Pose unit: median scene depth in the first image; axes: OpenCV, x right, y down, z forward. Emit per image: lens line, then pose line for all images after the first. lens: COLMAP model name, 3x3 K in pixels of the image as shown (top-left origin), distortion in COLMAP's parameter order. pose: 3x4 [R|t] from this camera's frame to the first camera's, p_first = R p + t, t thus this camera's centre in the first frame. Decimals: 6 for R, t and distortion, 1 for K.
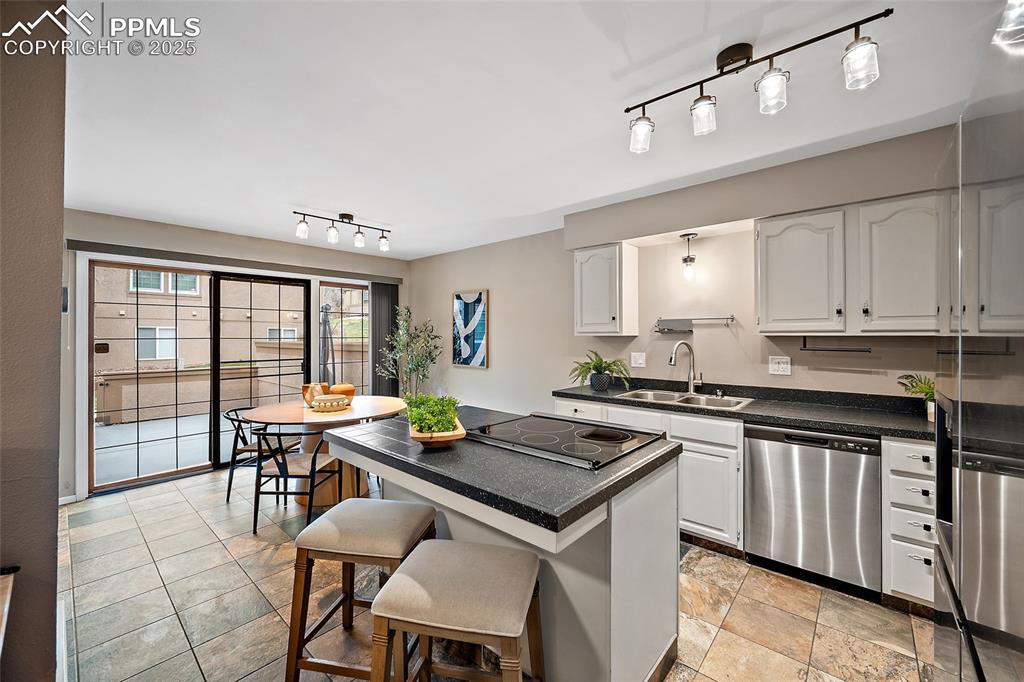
lens RADIAL K [[404.2, 0, 509.7], [0, 404.2, 339.7], [0, 0, 1]] dist [-0.000543, 0.000256]
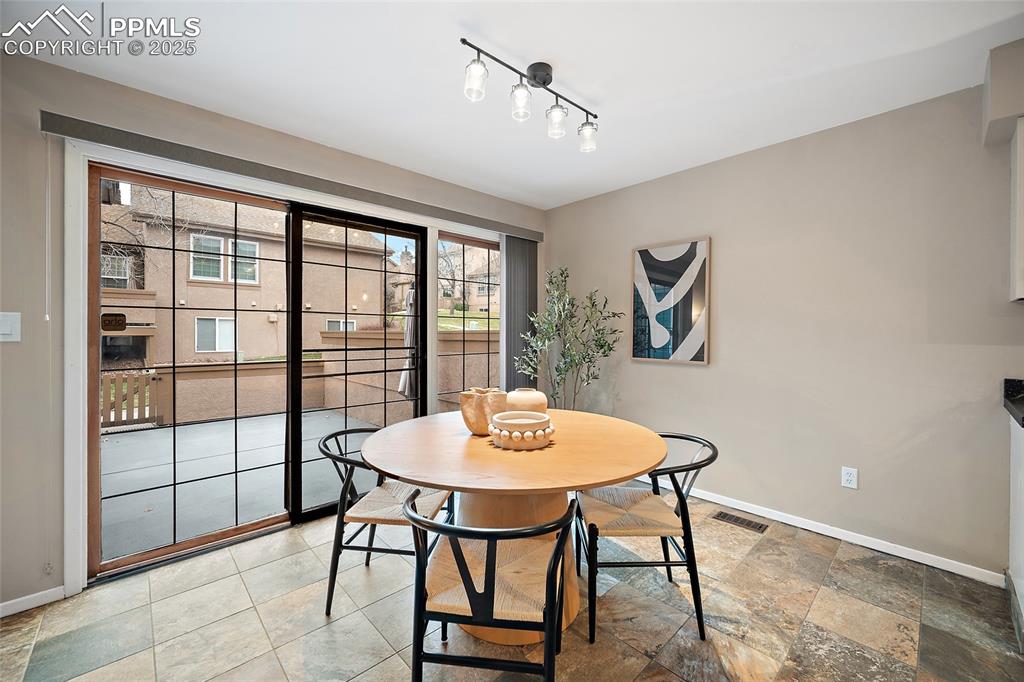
lens RADIAL K [[404.2, 0, 514.4], [0, 404.2, 336.9], [0, 0, 1]] dist [-0.000543, 0.000256]
pose [[0.996292, 0.004771, -0.085901, -0.295774], [-0.004638, 0.999988, 0.001747, 0.029040], [0.085909, -0.001342, 0.996302, 0.358329]]
